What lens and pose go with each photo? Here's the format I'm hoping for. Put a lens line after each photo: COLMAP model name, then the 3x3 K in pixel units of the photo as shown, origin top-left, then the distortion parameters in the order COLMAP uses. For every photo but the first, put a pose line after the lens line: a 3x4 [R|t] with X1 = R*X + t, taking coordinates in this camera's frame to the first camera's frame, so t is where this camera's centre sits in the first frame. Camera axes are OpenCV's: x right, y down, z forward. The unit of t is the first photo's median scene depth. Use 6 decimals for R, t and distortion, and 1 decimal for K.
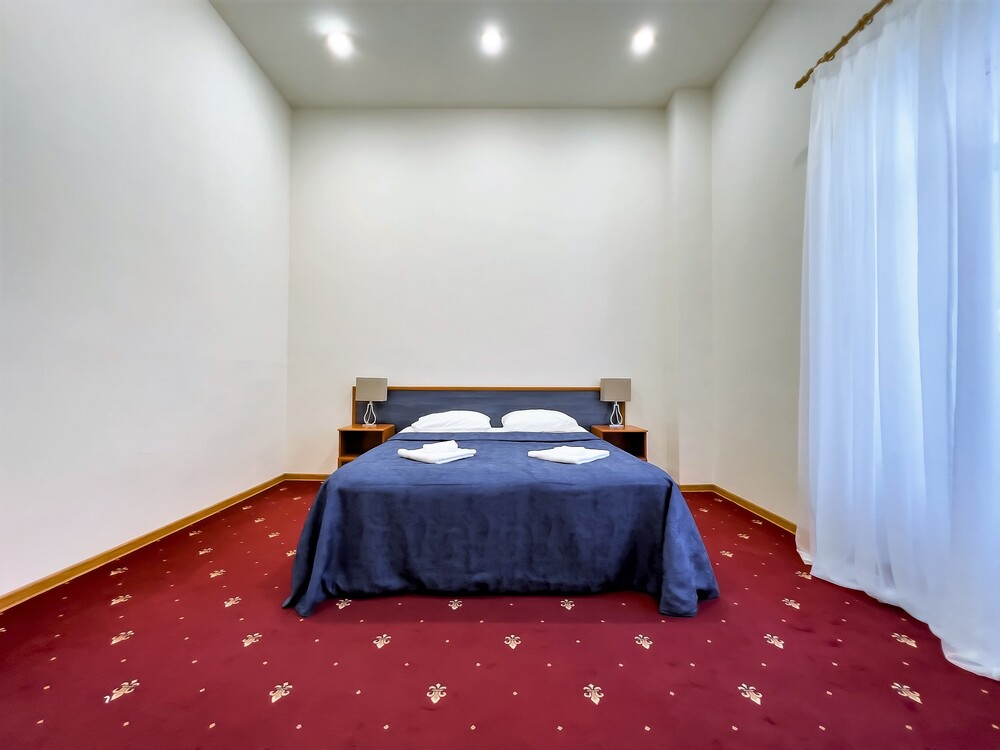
lens RADIAL K [[400.5, 0, 496.9], [0, 400.5, 372.0], [0, 0, 1]] dist [-0.000848, 0.000772]
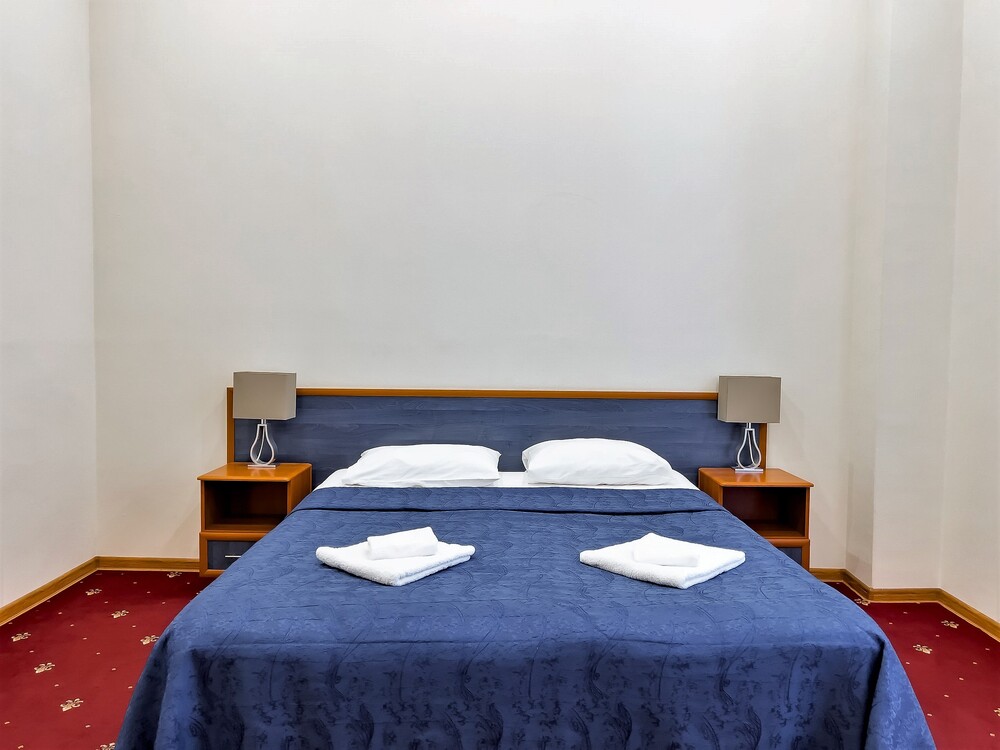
lens RADIAL K [[753.1, 0, 504.1], [0, 753.1, 369.5], [0, 0, 1]] dist [0.030027, -0.025630]
pose [[0.999978, 0.005892, -0.002995, -0.016889], [-0.005681, 0.997793, 0.066156, -0.104583], [0.003378, -0.066138, 0.997805, 0.104563]]
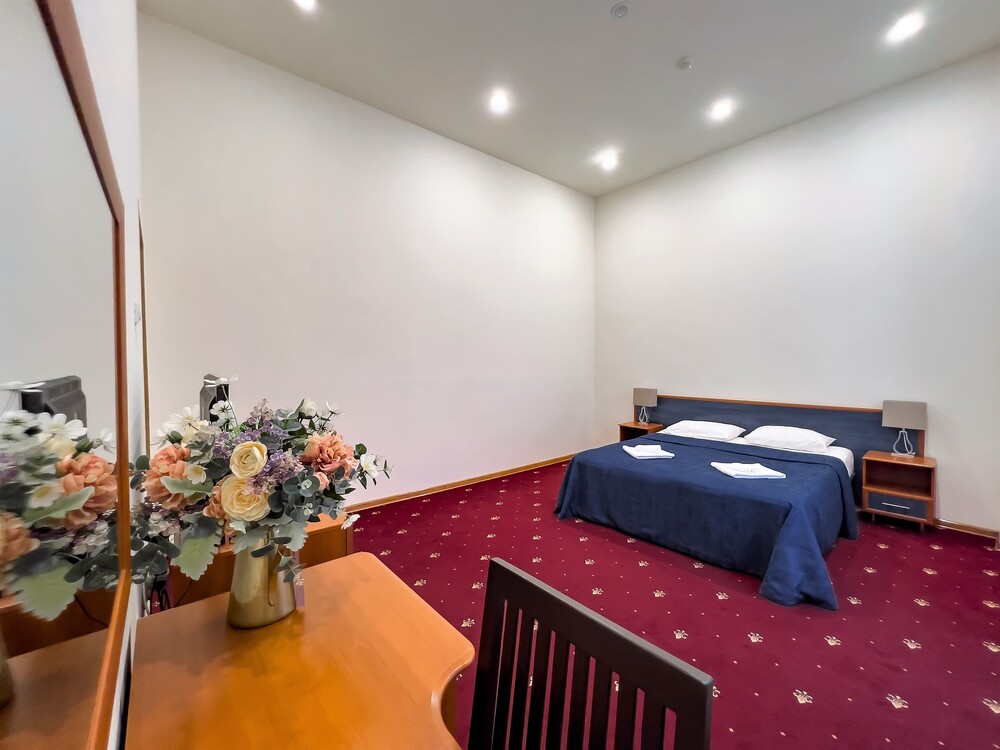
lens RADIAL K [[400.5, 0, 494.1], [0, 400.5, 366.7], [0, 0, 1]] dist [-0.000848, 0.000772]
pose [[0.643019, 0.002826, -0.765845, 0.764623], [0.026626, 0.999306, 0.026044, -0.209003], [0.765387, -0.037139, 0.642498, -0.484896]]
